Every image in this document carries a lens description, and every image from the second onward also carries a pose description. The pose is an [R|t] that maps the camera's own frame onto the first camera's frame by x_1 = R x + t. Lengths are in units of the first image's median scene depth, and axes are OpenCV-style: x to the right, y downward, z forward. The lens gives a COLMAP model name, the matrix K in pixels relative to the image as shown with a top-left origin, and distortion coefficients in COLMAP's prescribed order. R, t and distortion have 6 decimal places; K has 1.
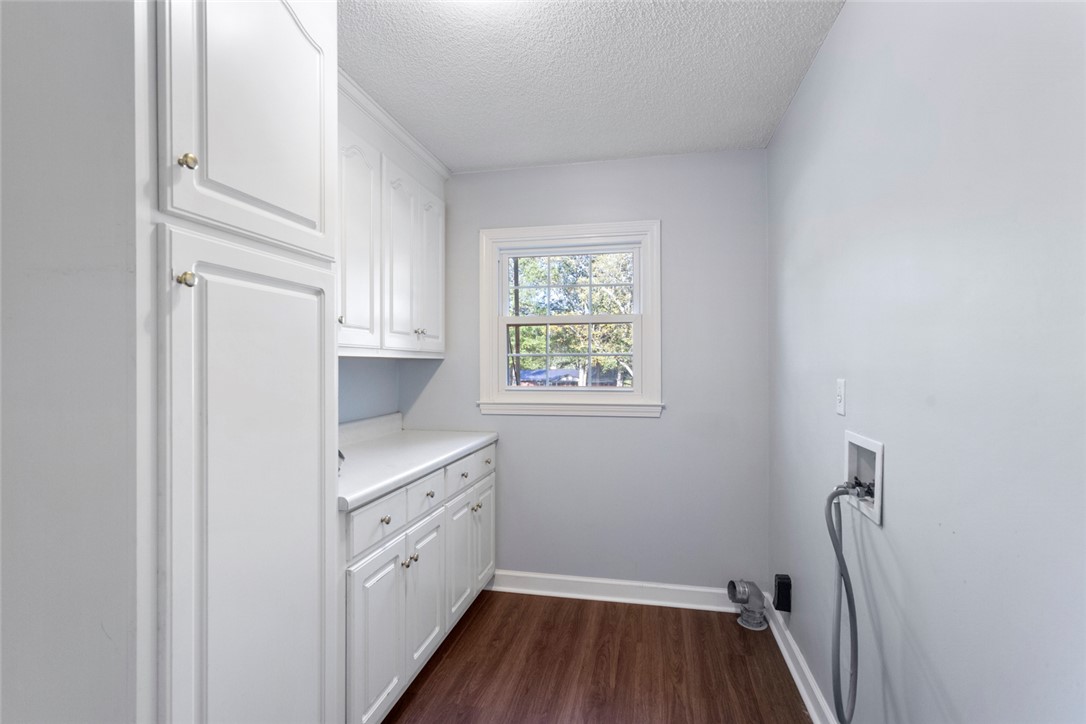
lens RADIAL K [[519.9, 0, 543.9], [0, 519.9, 360.6], [0, 0, 1]] dist [0.003269, 0.001530]
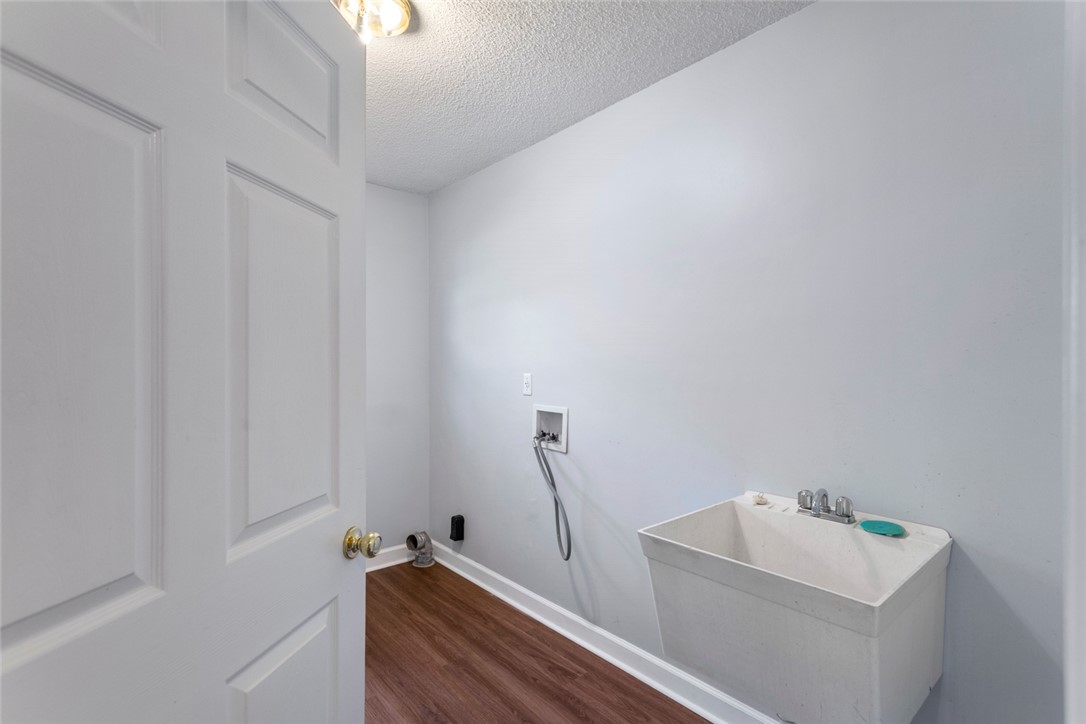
lens RADIAL K [[519.9, 0, 543.0], [0, 519.9, 364.8], [0, 0, 1]] dist [0.003269, 0.001530]
pose [[0.609853, -0.002141, 0.792512, -0.548202], [-0.006795, 0.999945, 0.007930, -0.003912], [-0.792486, -0.010221, 0.609805, -0.027191]]
